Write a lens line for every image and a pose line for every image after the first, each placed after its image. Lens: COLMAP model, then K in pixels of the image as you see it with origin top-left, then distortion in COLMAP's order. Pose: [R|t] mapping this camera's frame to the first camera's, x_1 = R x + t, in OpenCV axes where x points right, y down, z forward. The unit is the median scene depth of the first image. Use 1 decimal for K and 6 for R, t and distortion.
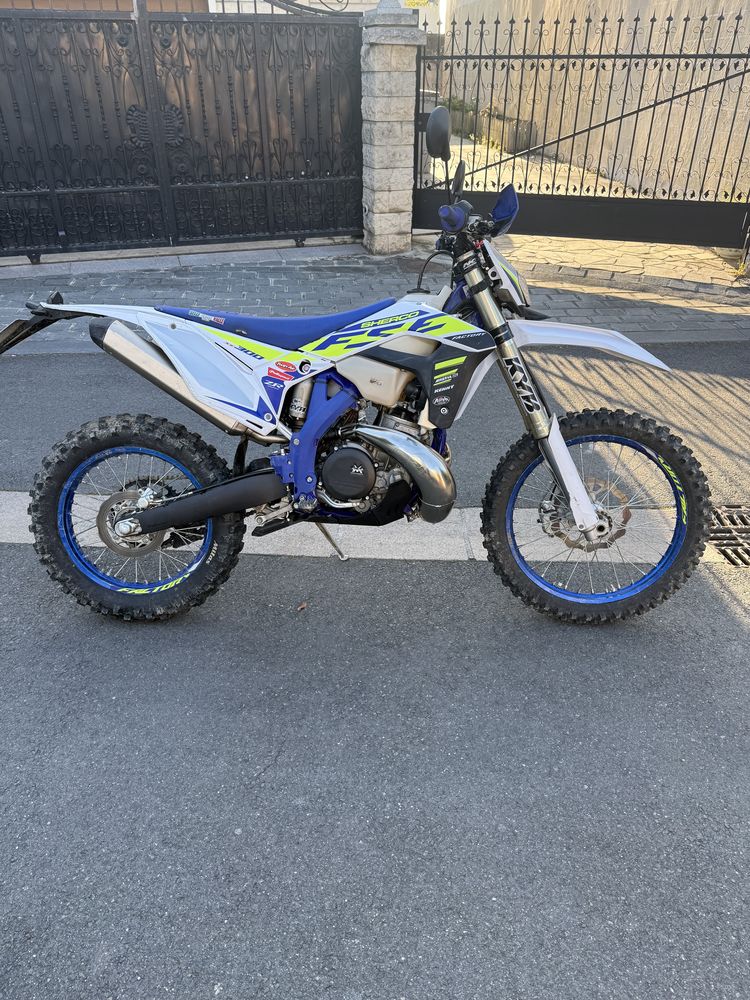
lens RADIAL K [[698.3, 0, 369.4], [0, 698.3, 503.8], [0, 0, 1]] dist [0.091510, -0.136736]
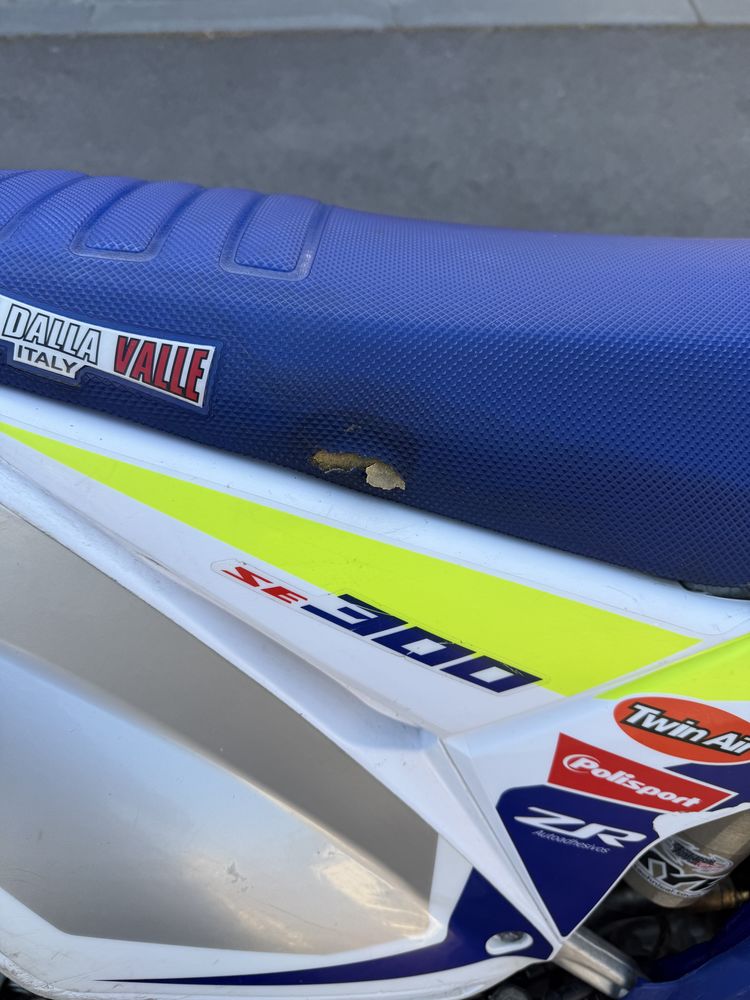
lens RADIAL K [[703.0, 0, 377.7], [0, 703.0, 498.7], [0, 0, 1]] dist [0.041929, -0.053454]
pose [[0.999111, 0.032247, -0.027158, -0.168177], [-0.018209, 0.911057, 0.411877, -0.276455], [0.038024, -0.411016, 0.910835, 0.852948]]
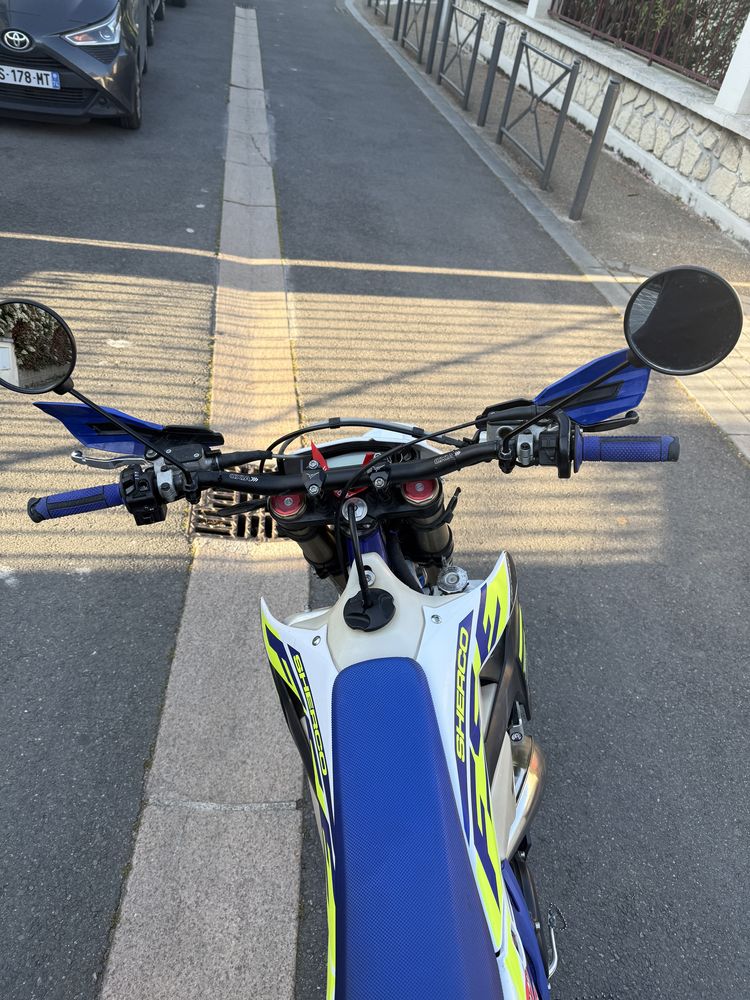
lens RADIAL K [[703.0, 0, 377.7], [0, 703.0, 498.7], [0, 0, 1]] dist [0.041929, -0.053454]
pose [[-0.057627, -0.641695, 0.764792, -0.216971], [0.386824, 0.691871, 0.609658, -0.601978], [-0.920351, 0.330973, 0.208352, 0.867531]]
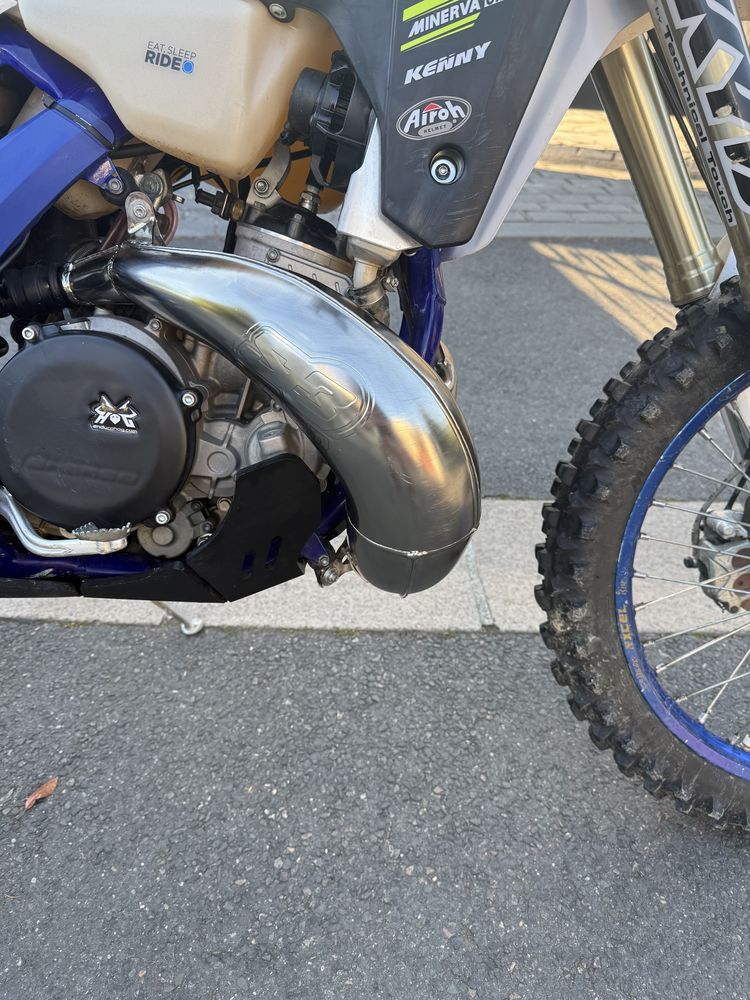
lens RADIAL K [[715.8, 0, 371.1], [0, 715.8, 495.8], [0, 0, 1]] dist [0.003787, -0.034426]
pose [[0.999100, 0.003032, 0.042301, 0.066328], [-0.005267, 0.998590, 0.052822, -0.031961], [-0.042081, -0.052997, 0.997708, 0.698213]]
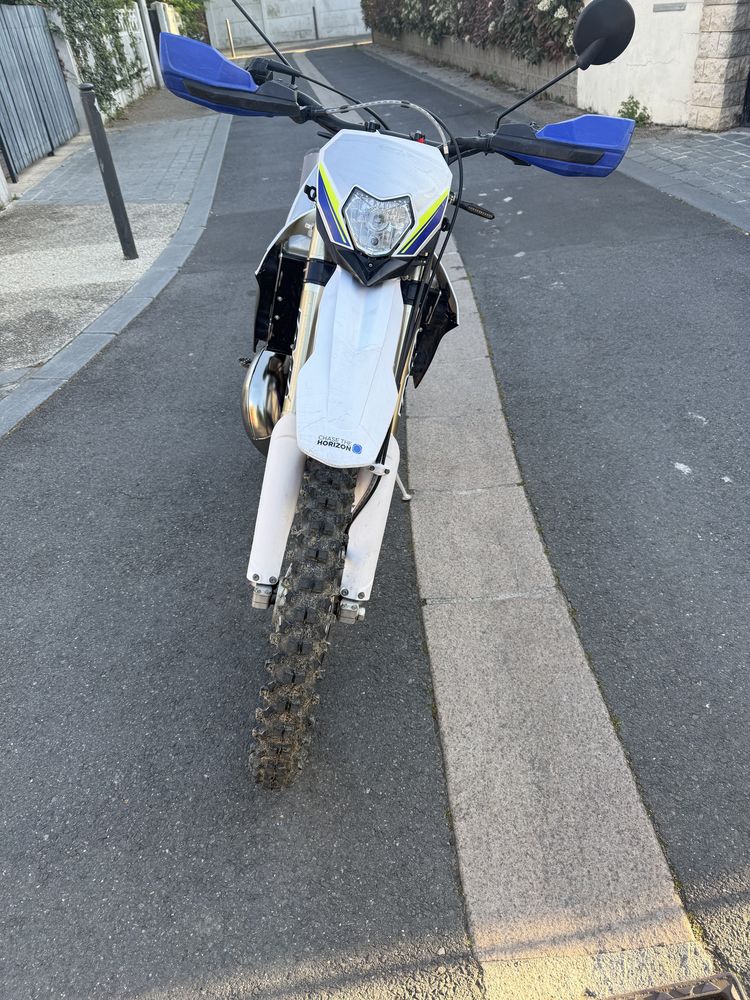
lens RADIAL K [[703.0, 0, 377.7], [0, 703.0, 498.7], [0, 0, 1]] dist [0.041929, -0.053454]
pose [[0.057520, 0.577409, -0.814426, 0.828737], [-0.434713, 0.748865, 0.500225, -0.422205], [0.898730, 0.325269, 0.294082, 0.875741]]
